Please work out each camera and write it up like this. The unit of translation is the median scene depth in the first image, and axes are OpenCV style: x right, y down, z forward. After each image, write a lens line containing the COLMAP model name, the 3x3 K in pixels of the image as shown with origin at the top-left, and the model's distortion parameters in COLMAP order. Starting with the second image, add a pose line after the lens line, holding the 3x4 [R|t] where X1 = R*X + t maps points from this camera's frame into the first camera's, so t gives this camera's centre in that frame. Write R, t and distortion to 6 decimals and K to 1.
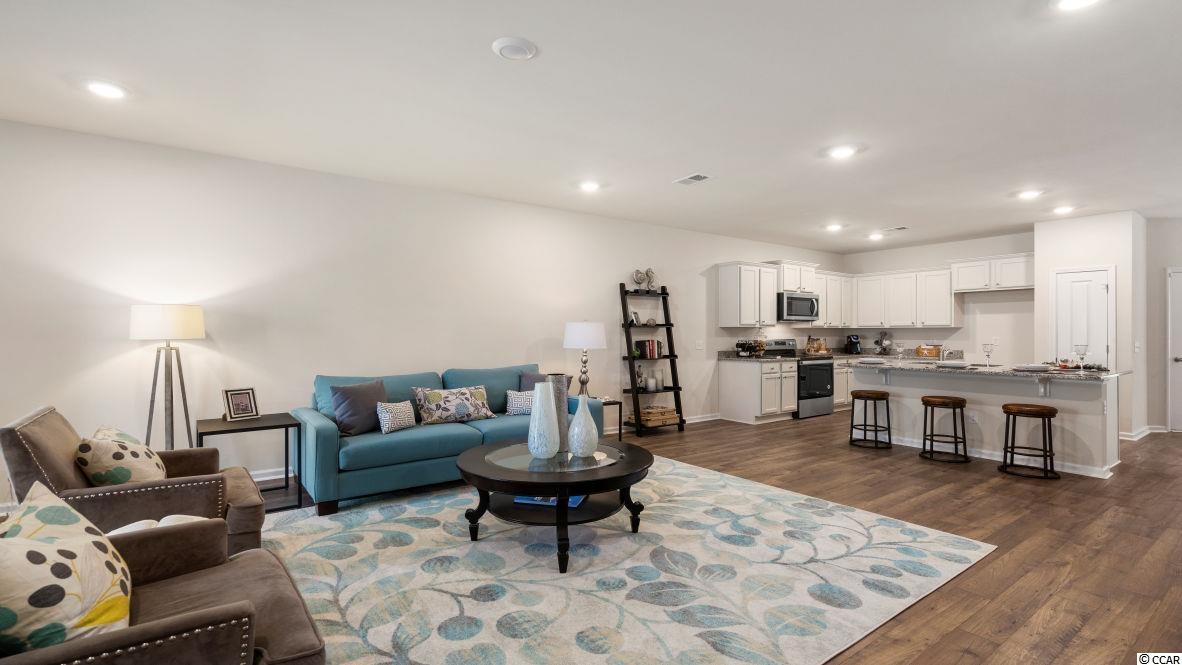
lens RADIAL K [[536.2, 0, 591.5], [0, 536.2, 328.3], [0, 0, 1]] dist [-0.002470, 0.000215]
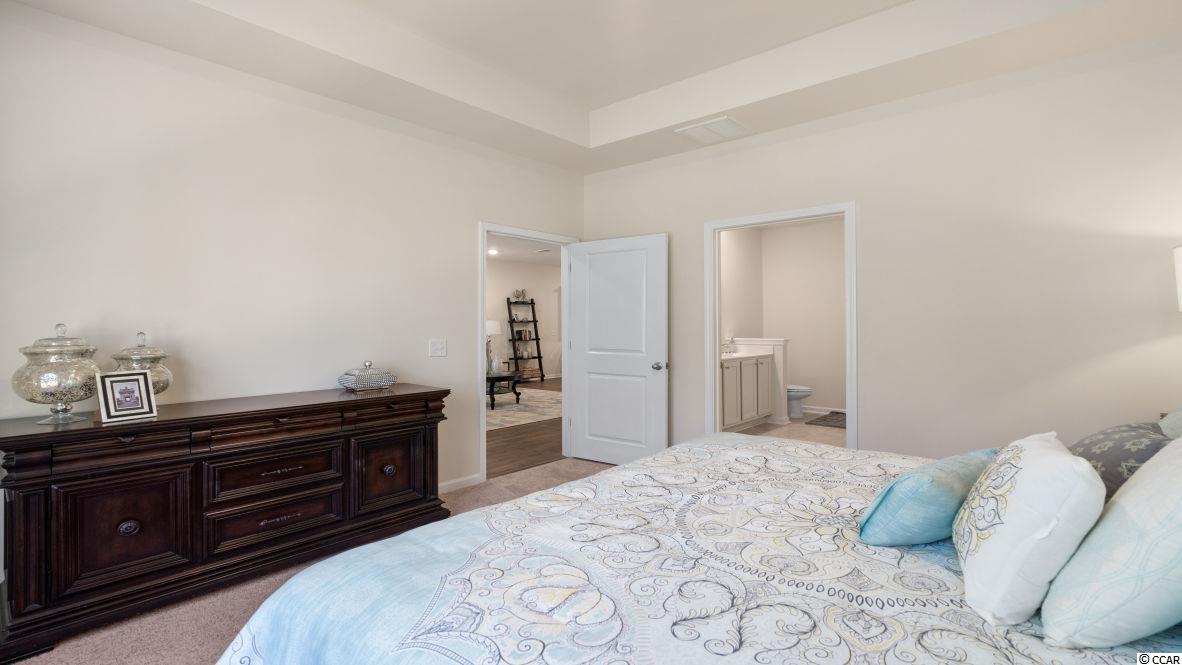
lens RADIAL K [[549.7, 0, 594.5], [0, 549.7, 324.9], [0, 0, 1]] dist [-0.000818, -0.000156]
pose [[0.973882, -0.008661, 0.226888, -0.076550], [0.008495, 0.999962, 0.001708, 0.004408], [-0.226895, 0.000264, 0.973919, -0.814003]]
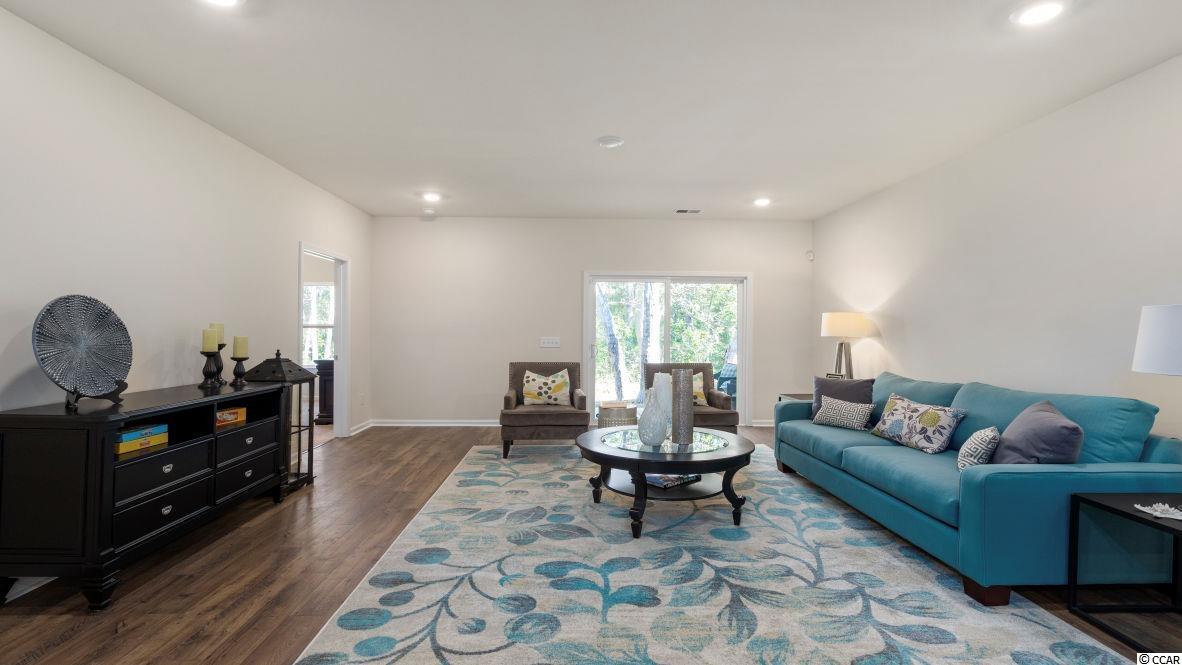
lens RADIAL K [[536.2, 0, 591.5], [0, 536.2, 328.3], [0, 0, 1]] dist [-0.002470, 0.000215]
pose [[-0.557303, -0.008168, -0.830269, 0.455808], [0.001485, 0.999940, -0.010833, 0.007463], [0.830308, -0.007270, -0.557258, 0.724281]]
